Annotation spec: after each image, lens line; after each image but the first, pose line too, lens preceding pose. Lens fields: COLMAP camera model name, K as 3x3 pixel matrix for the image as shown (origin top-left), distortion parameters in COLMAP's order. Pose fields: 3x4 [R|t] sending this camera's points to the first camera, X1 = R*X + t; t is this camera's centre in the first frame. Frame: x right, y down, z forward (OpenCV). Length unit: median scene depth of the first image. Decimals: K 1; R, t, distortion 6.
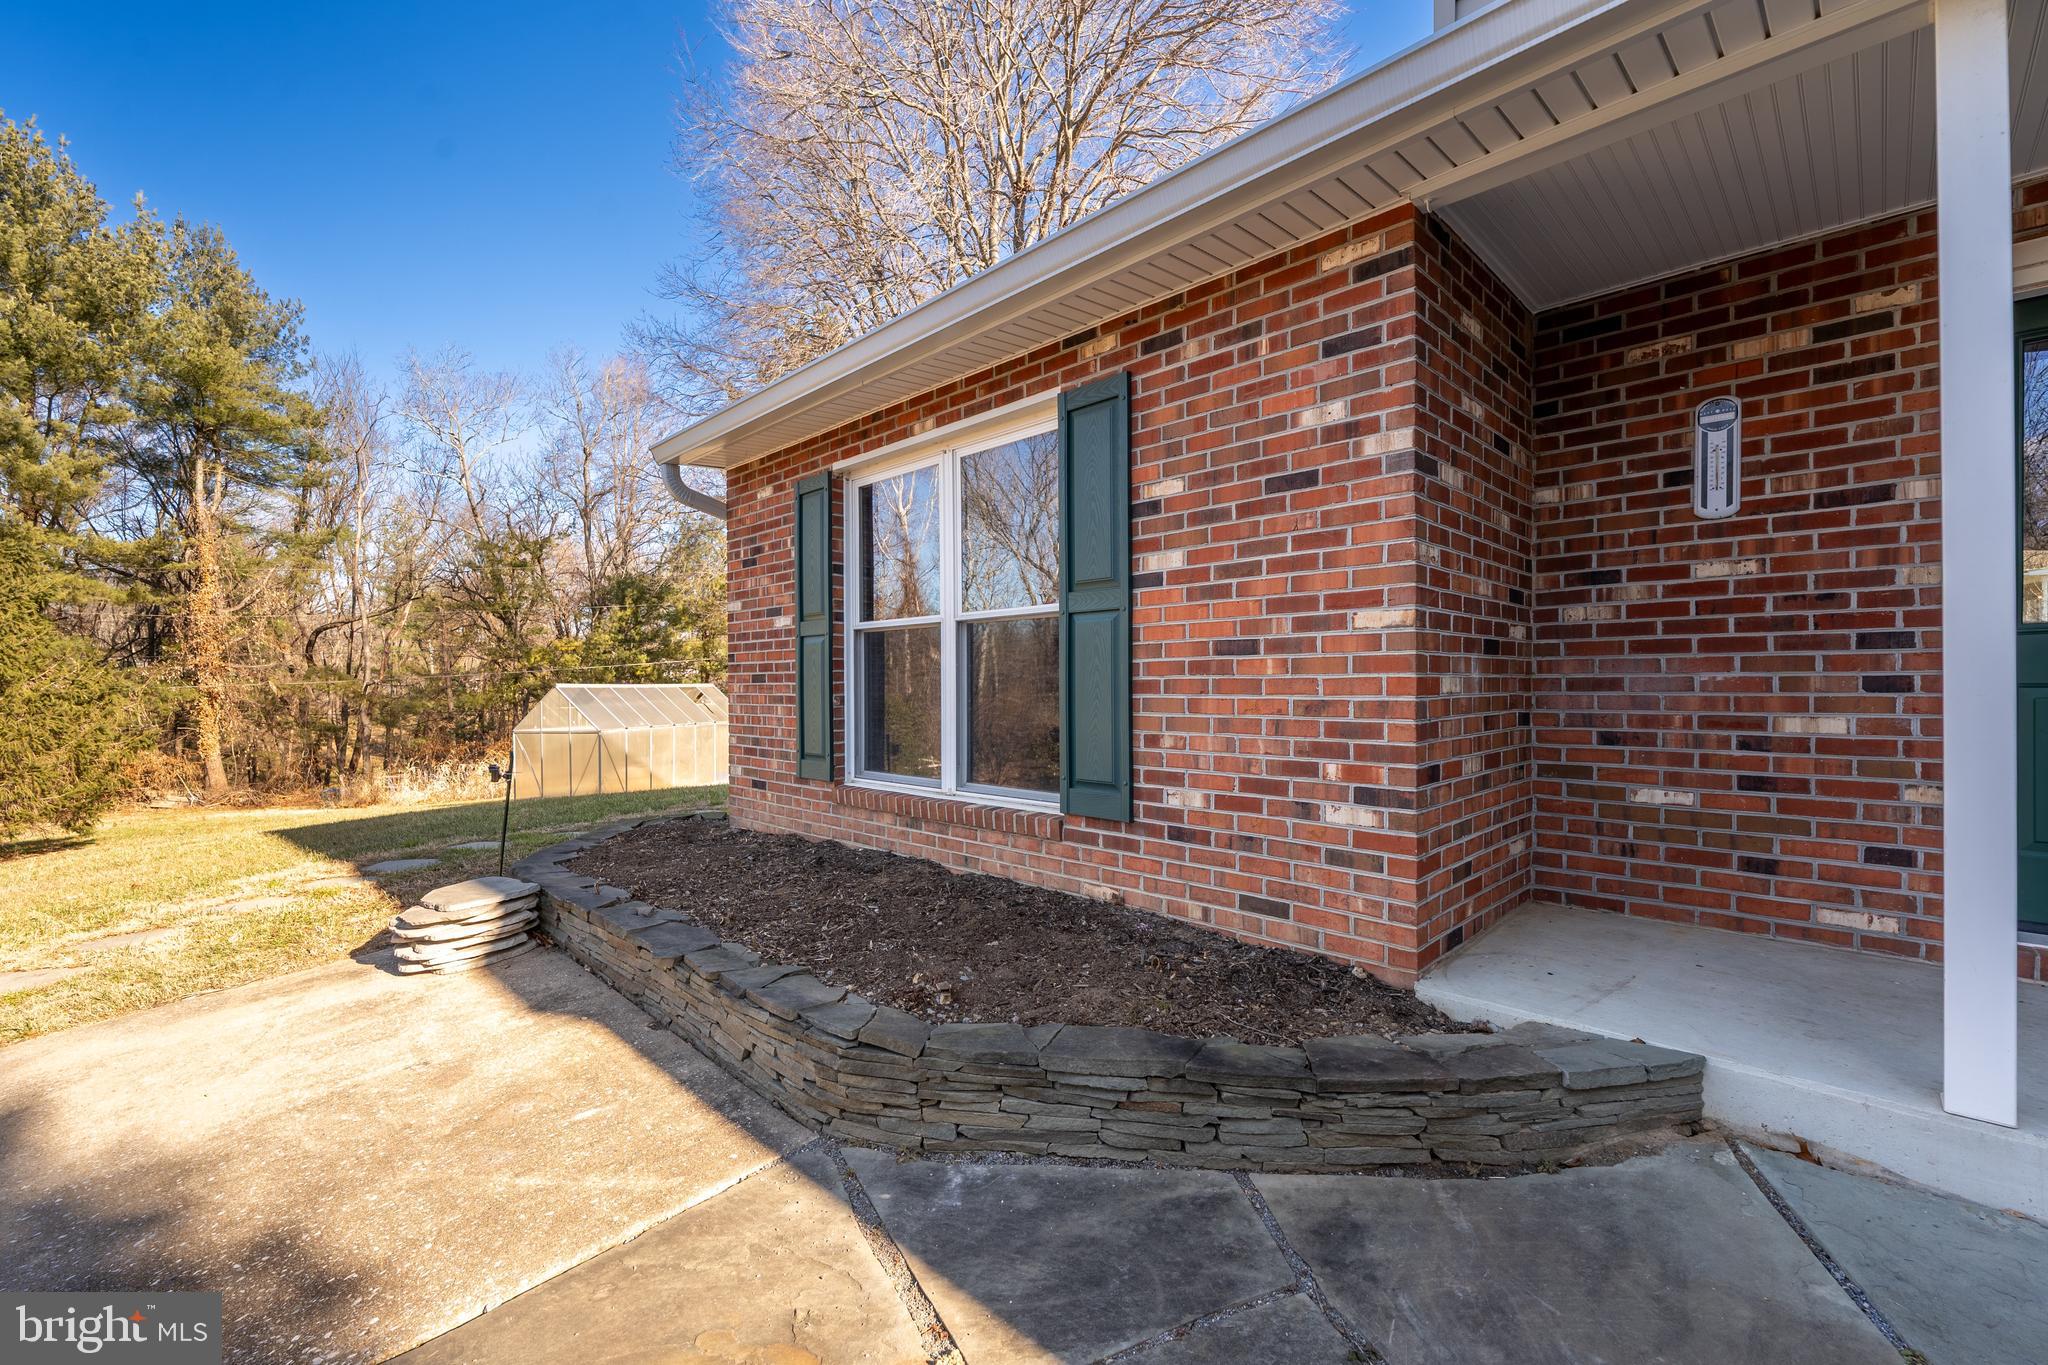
lens RADIAL K [[840.5, 0, 1018.9], [0, 840.5, 679.0], [0, 0, 1]] dist [-0.001043, -0.000181]
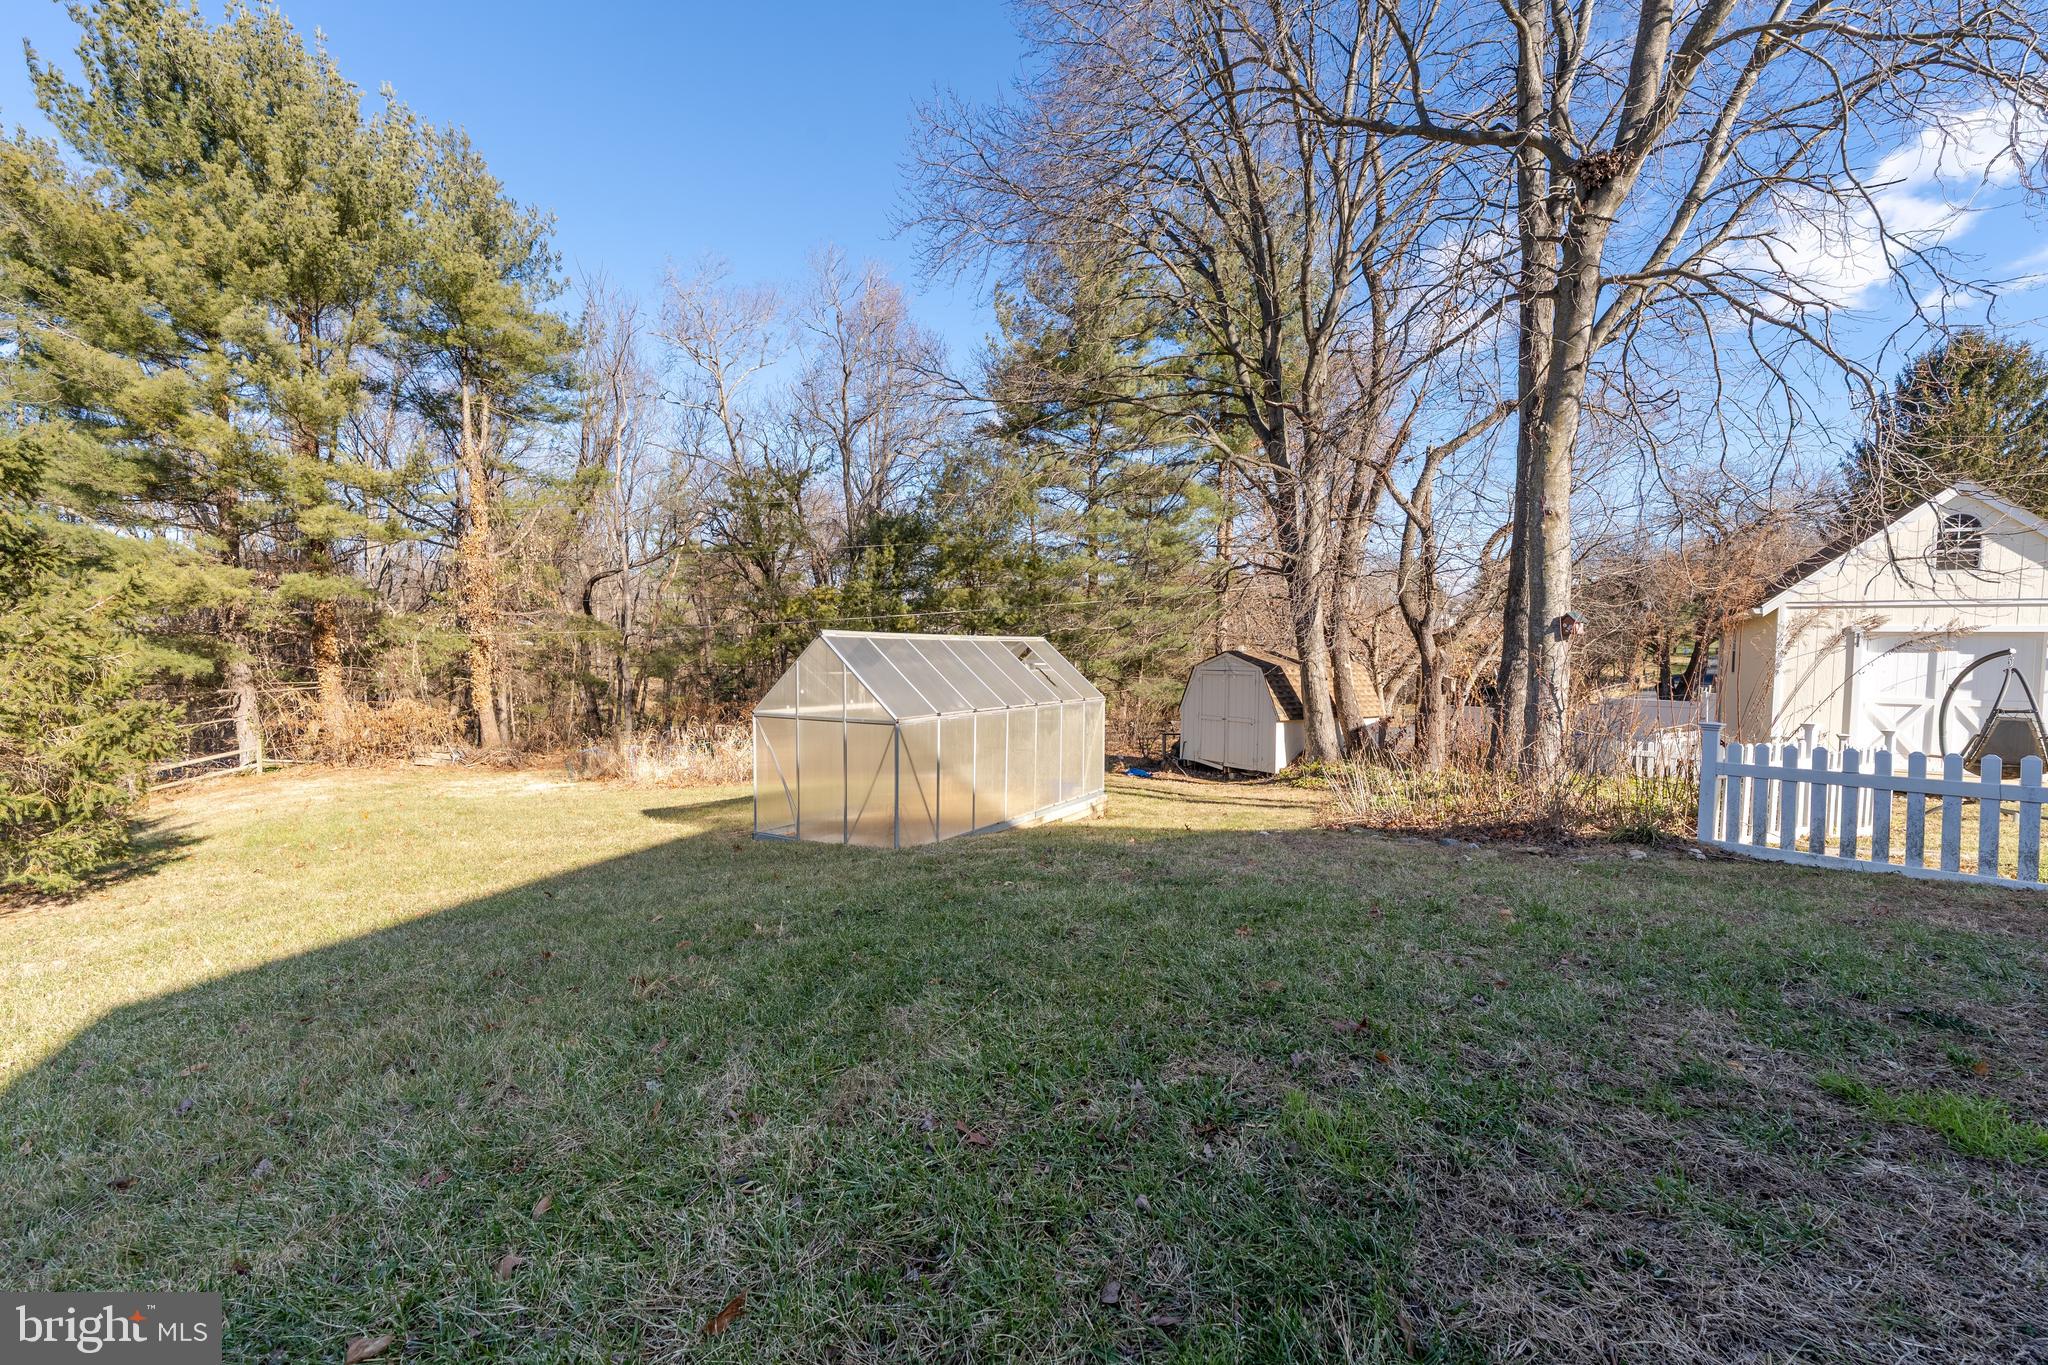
lens RADIAL K [[840.5, 0, 1029.3], [0, 840.5, 677.7], [0, 0, 1]] dist [-0.001043, -0.000181]
pose [[0.968932, 0.025352, -0.246025, -0.112002], [-0.014497, 0.998844, 0.045834, 0.003932], [0.246902, -0.040843, 0.968179, 0.197912]]
